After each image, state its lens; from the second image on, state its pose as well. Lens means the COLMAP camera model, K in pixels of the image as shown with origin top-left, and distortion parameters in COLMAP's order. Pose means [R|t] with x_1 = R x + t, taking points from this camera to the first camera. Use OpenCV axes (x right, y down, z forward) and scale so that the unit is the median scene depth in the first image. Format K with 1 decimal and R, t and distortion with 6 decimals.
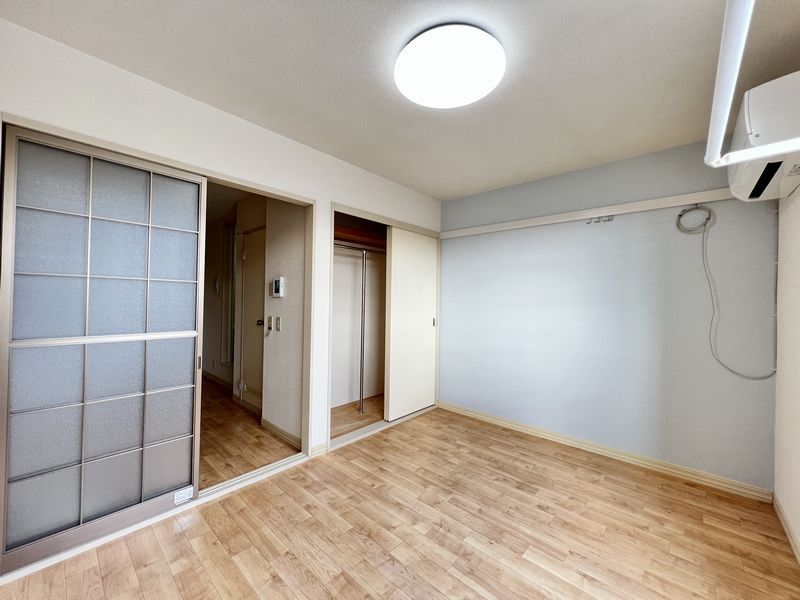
lens RADIAL K [[321.9, 0, 398.8], [0, 321.9, 300.4], [0, 0, 1]] dist [0.001049, 0.000285]
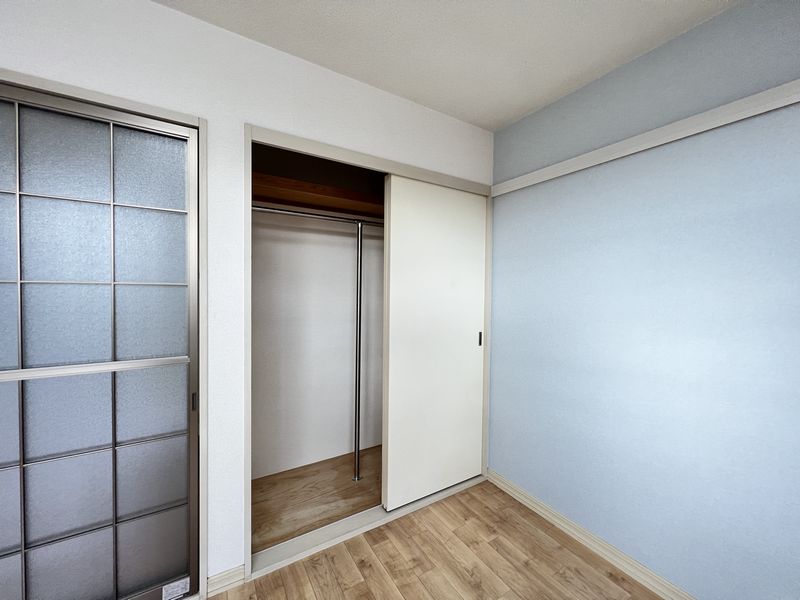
lens RADIAL K [[321.9, 0, 394.0], [0, 321.9, 302.7], [0, 0, 1]] dist [0.001049, 0.000285]
pose [[0.958597, 0.004363, -0.284732, 0.135388], [0.004955, 0.999476, 0.031997, -0.020491], [0.284723, -0.032083, 0.958073, 0.416324]]
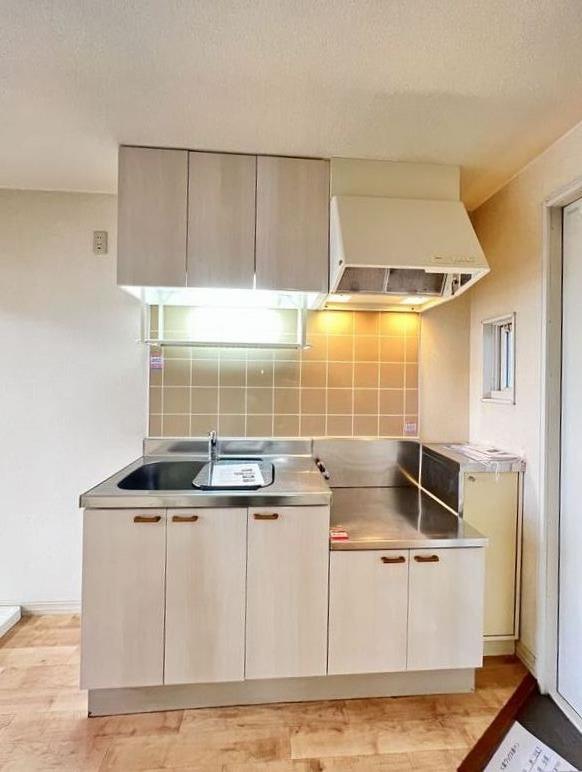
lens RADIAL K [[324.7, 0, 296.1], [0, 324.7, 381.9], [0, 0, 1]] dist [0.012373, 0.000058]
pose [[-0.686349, -0.008025, -0.727229, 0.385487], [-0.021458, 0.999727, 0.009220, -0.057332], [0.726956, 0.021933, -0.686334, 2.096239]]
